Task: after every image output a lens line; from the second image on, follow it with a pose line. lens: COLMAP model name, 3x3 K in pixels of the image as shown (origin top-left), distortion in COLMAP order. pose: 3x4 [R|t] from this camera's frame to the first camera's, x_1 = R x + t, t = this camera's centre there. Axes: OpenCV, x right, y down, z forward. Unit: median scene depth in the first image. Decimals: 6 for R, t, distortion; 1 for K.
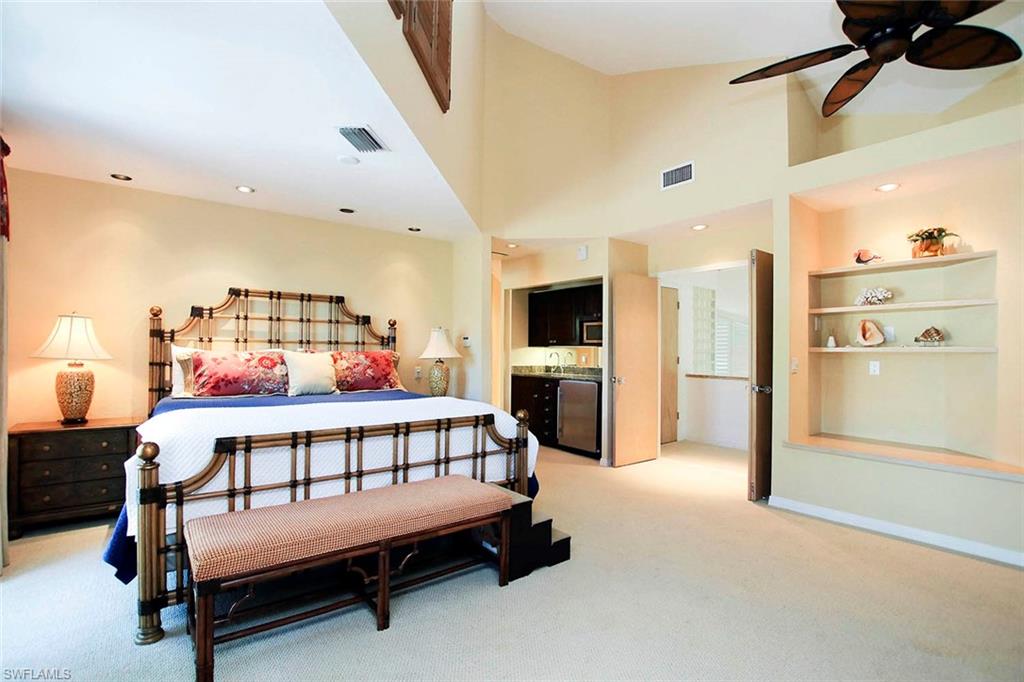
lens RADIAL K [[476.5, 0, 512.0], [0, 476.5, 341.0], [0, 0, 1]] dist [0.000202, 0.000030]
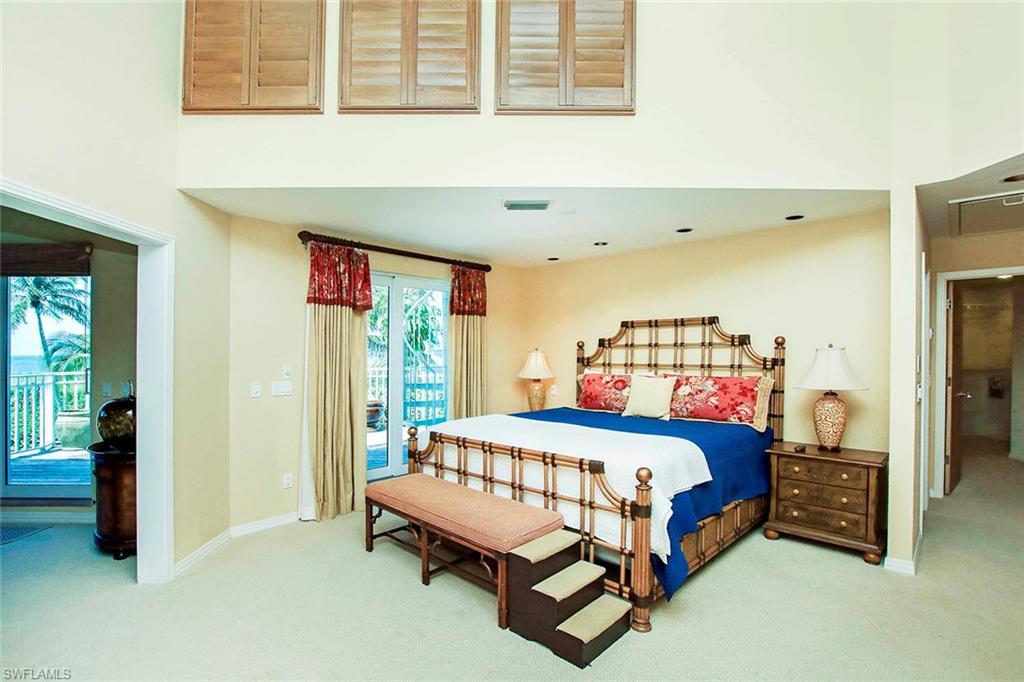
lens RADIAL K [[476.7, 0, 510.4], [0, 476.7, 356.4], [0, 0, 1]] dist [-0.001381, -0.000023]
pose [[0.153944, -0.003477, -0.988073, 0.529671], [0.024660, 0.999696, 0.000324, -0.027333], [0.987772, -0.024416, 0.153983, 0.484606]]
